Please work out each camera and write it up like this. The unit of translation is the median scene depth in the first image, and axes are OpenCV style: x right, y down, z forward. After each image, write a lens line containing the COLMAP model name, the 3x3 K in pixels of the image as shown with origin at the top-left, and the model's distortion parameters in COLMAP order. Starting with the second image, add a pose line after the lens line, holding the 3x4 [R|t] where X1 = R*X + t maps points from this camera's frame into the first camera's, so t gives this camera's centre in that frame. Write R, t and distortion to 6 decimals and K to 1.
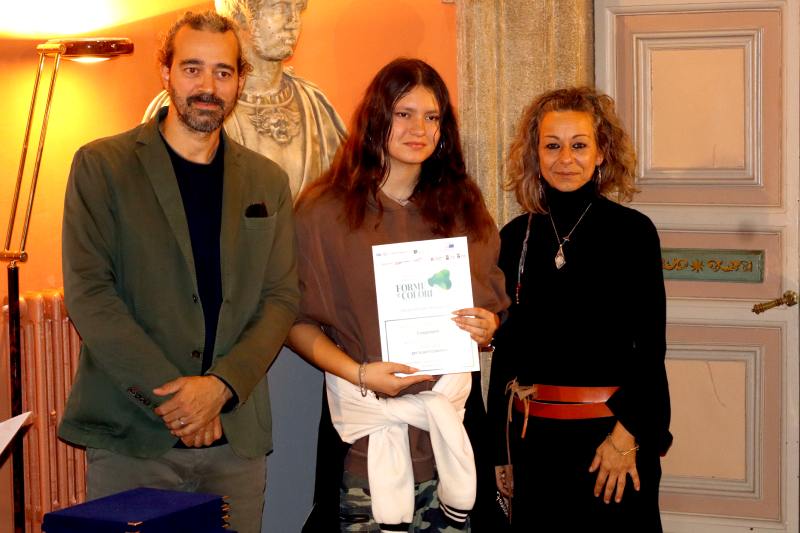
lens RADIAL K [[1760.1, 0, 400.0], [0, 1760.1, 266.5], [0, 0, 1]] dist [-0.008046, -0.112469]
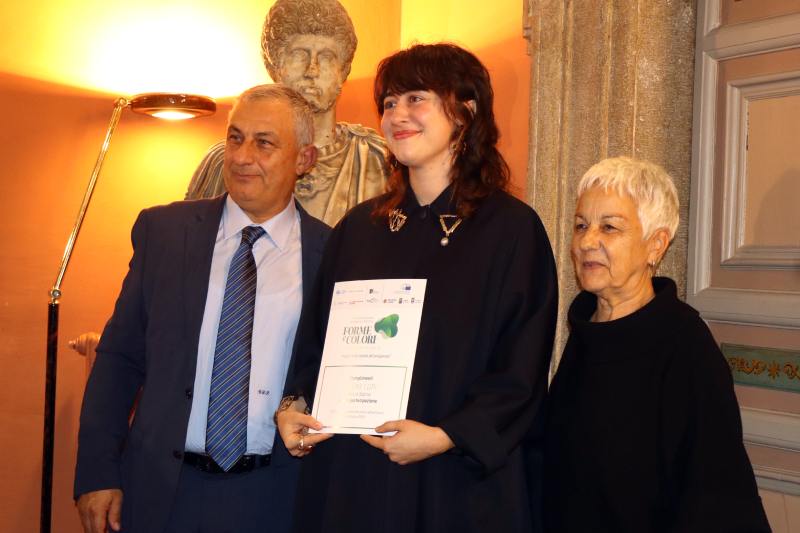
lens RADIAL K [[1320.3, 0, 431.5], [0, 1320.3, 316.8], [0, 0, 1]] dist [-0.002517, 0.011439]
pose [[0.809077, 0.064412, -0.584163, 0.410250], [-0.097426, 0.994923, -0.025234, 0.006079], [0.579572, 0.077329, 0.811244, 0.456788]]
